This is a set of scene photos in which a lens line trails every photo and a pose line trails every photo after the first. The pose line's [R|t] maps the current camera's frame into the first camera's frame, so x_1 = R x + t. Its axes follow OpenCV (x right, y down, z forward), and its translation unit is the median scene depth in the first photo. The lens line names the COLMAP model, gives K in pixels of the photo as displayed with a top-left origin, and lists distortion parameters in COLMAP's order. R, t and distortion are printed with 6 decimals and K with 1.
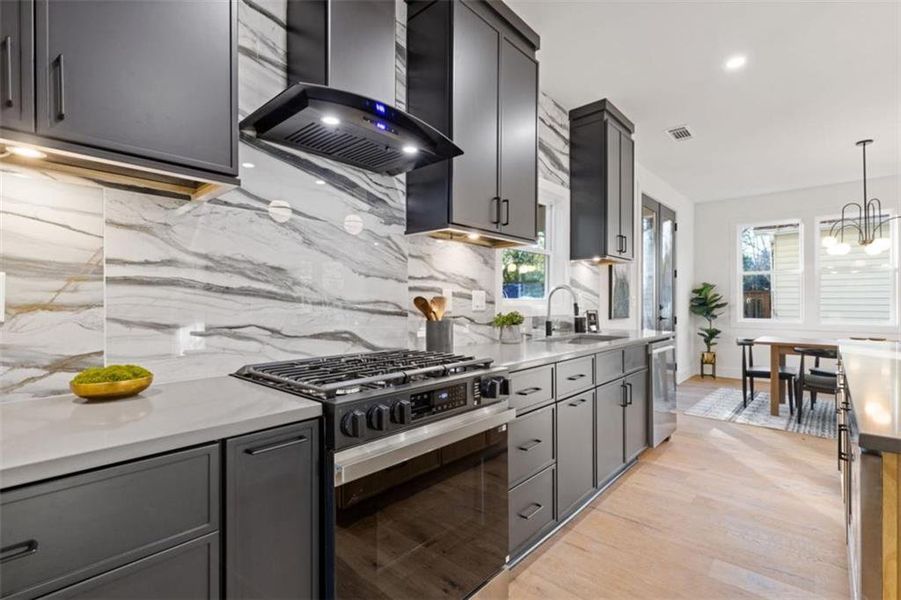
lens RADIAL K [[416.6, 0, 452.0], [0, 416.6, 301.9], [0, 0, 1]] dist [0.005434, -0.000077]
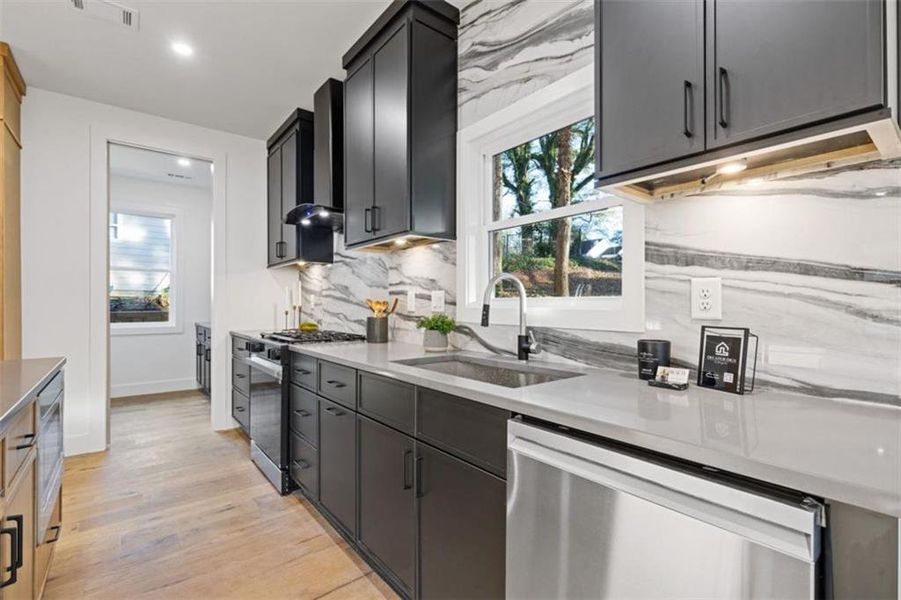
lens RADIAL K [[416.6, 0, 452.0], [0, 416.6, 301.9], [0, 0, 1]] dist [0.005434, -0.000077]
pose [[-0.166681, -0.004354, -0.986001, 1.230769], [0.000322, 0.999990, -0.004470, 0.002776], [0.986011, -0.001063, -0.166678, 1.481027]]
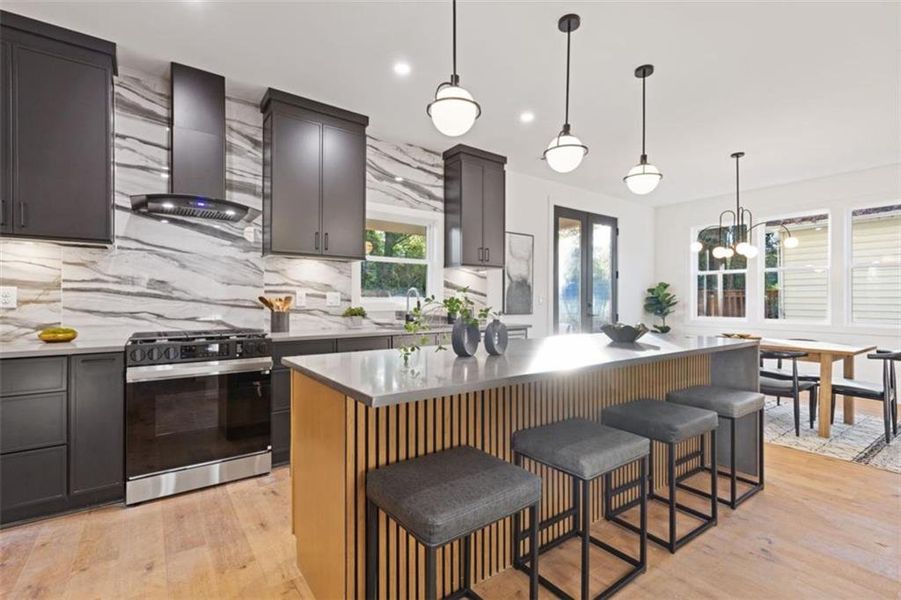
lens RADIAL K [[410.6, 0, 450.5], [0, 410.6, 300.0], [0, 0, 1]] dist [0.003022, 0.000141]
pose [[0.979321, 0.002945, -0.202293, 0.945620], [-0.002800, 0.999996, 0.001003, -0.003081], [0.202295, -0.000416, 0.979324, -0.409500]]
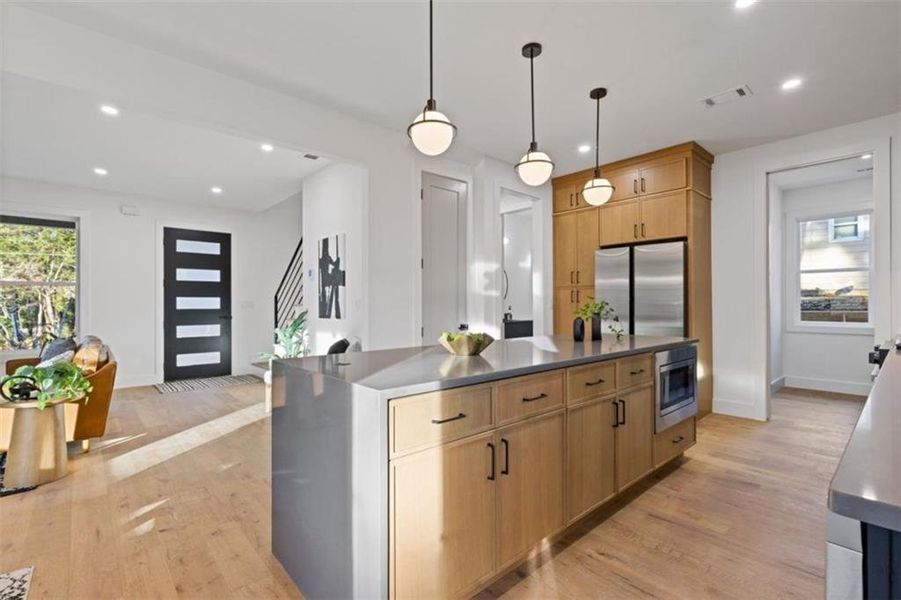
lens RADIAL K [[416.6, 0, 452.0], [0, 416.6, 301.9], [0, 0, 1]] dist [0.005434, -0.000077]
pose [[-0.994355, 0.003561, 0.106049, 1.148412], [0.003052, 0.999983, -0.004958, -0.003413], [-0.106065, -0.004607, -0.994349, 2.065379]]
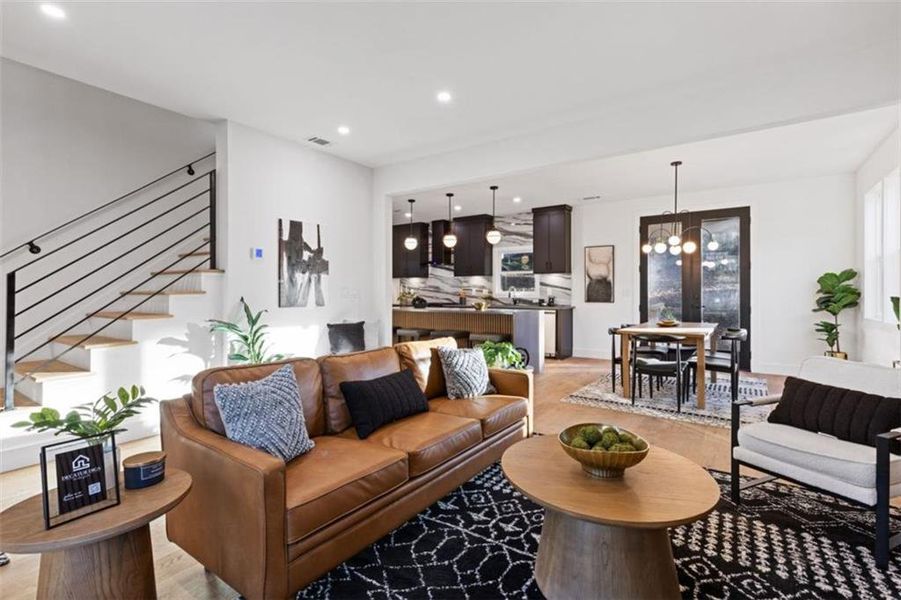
lens RADIAL K [[421.4, 0, 451.2], [0, 421.4, 291.0], [0, 0, 1]] dist [0.001708, 0.000071]
pose [[0.116351, -0.002781, -0.993204, 4.318640], [-0.000224, 0.999996, -0.002826, -0.003691], [0.993208, 0.000551, 0.116350, 0.398390]]
